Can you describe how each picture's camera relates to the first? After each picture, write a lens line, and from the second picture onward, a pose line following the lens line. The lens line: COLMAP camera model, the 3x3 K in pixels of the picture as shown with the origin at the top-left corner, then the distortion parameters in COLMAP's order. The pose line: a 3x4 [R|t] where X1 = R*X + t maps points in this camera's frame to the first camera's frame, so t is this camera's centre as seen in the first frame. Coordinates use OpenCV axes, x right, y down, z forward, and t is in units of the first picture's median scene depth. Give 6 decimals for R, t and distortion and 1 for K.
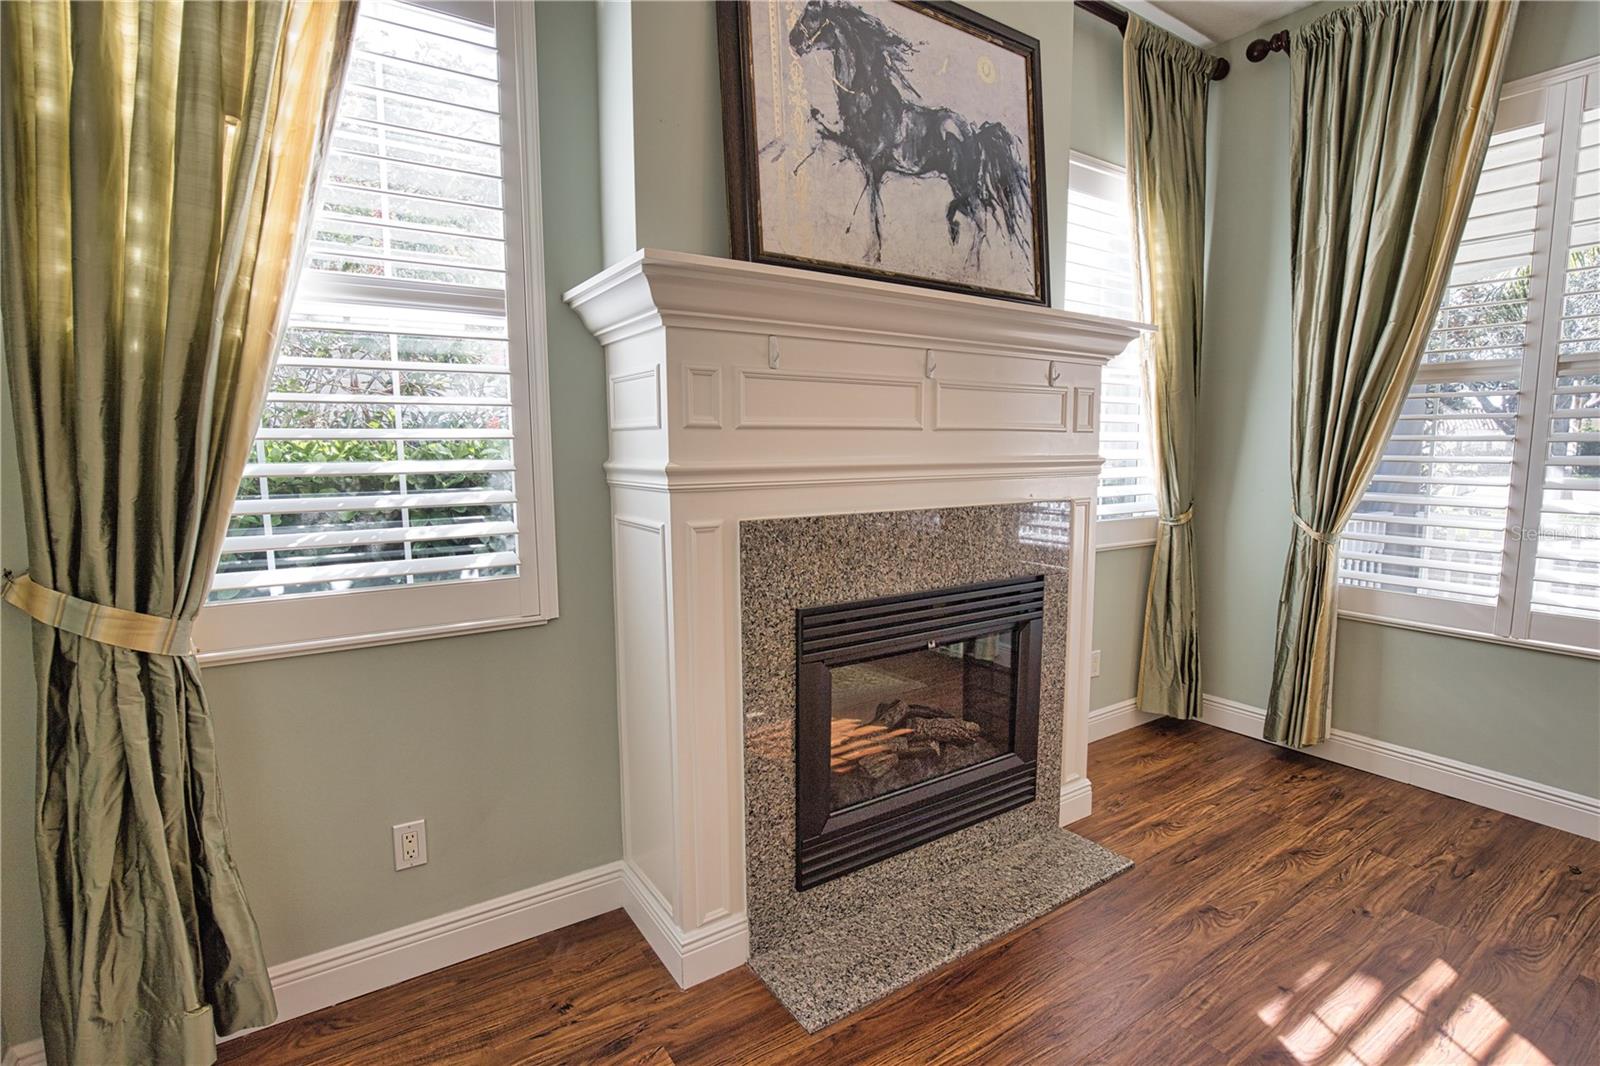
lens RADIAL K [[766.8, 0, 807.1], [0, 766.8, 536.1], [0, 0, 1]] dist [-0.026155, 0.000294]
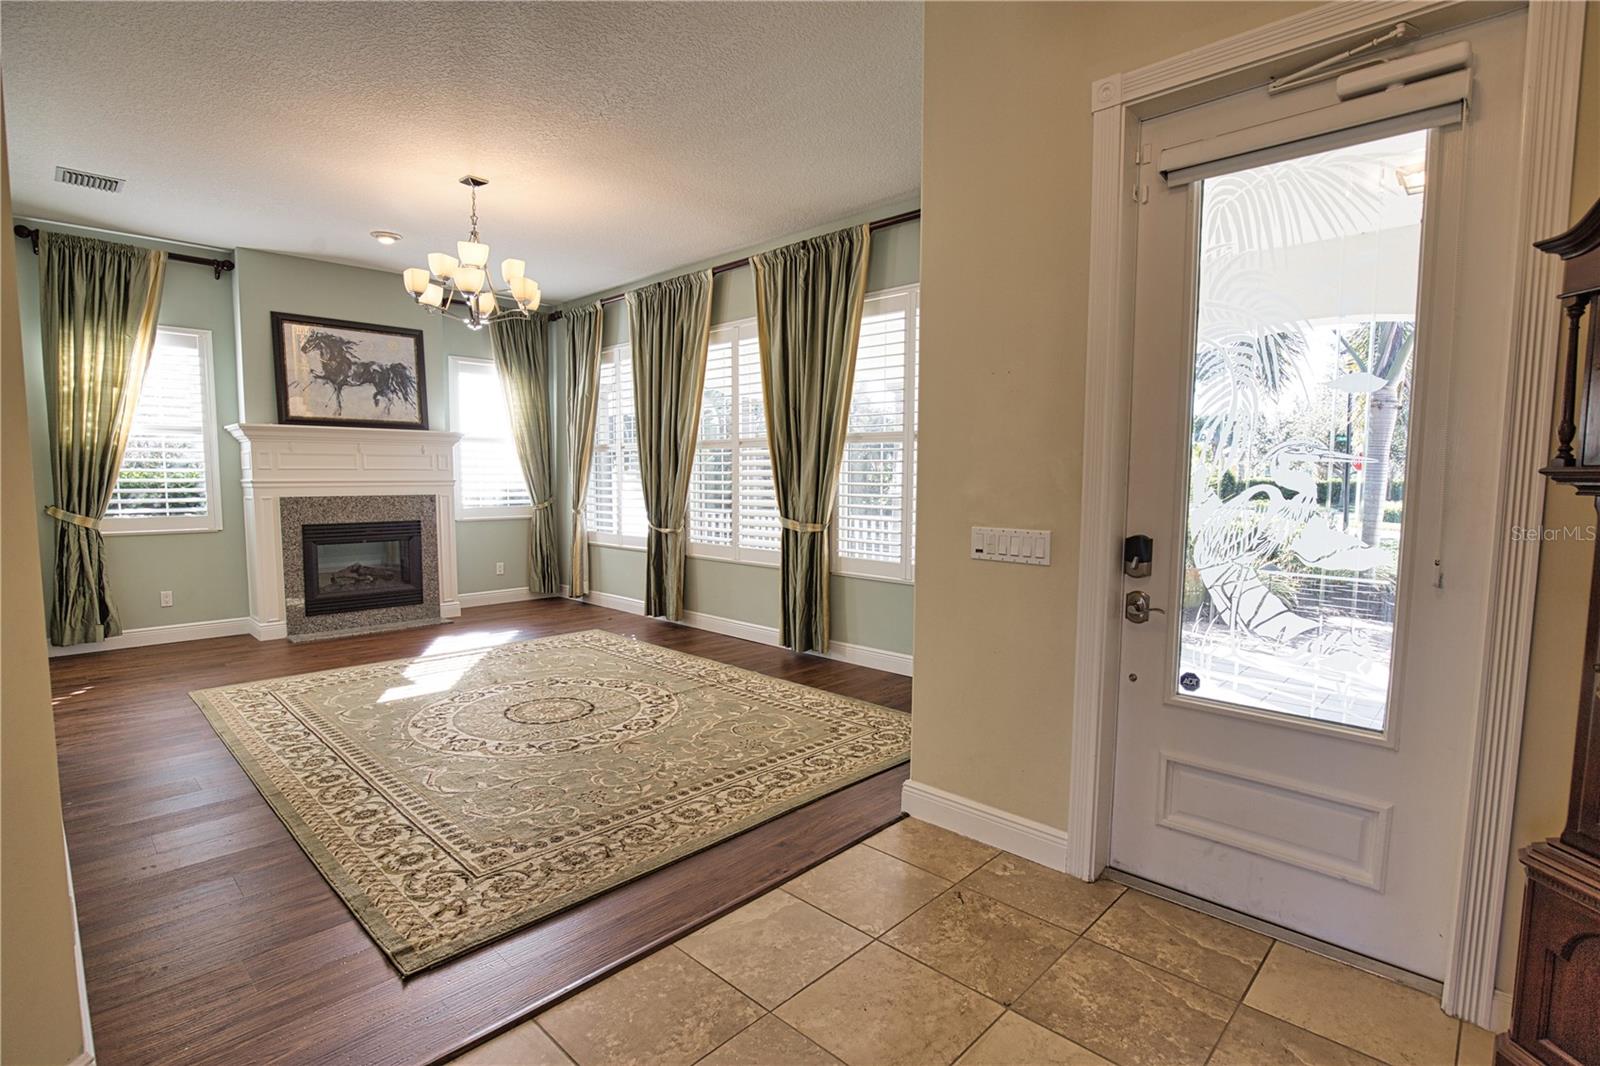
lens RADIAL K [[763.1, 0, 793.4], [0, 763.1, 534.6], [0, 0, 1]] dist [-0.023039, 0.003746]
pose [[0.980531, -0.004463, 0.196311, 1.382207], [0.010283, 0.999537, -0.028635, 0.247170], [-0.196092, 0.030096, 0.980123, -2.518575]]
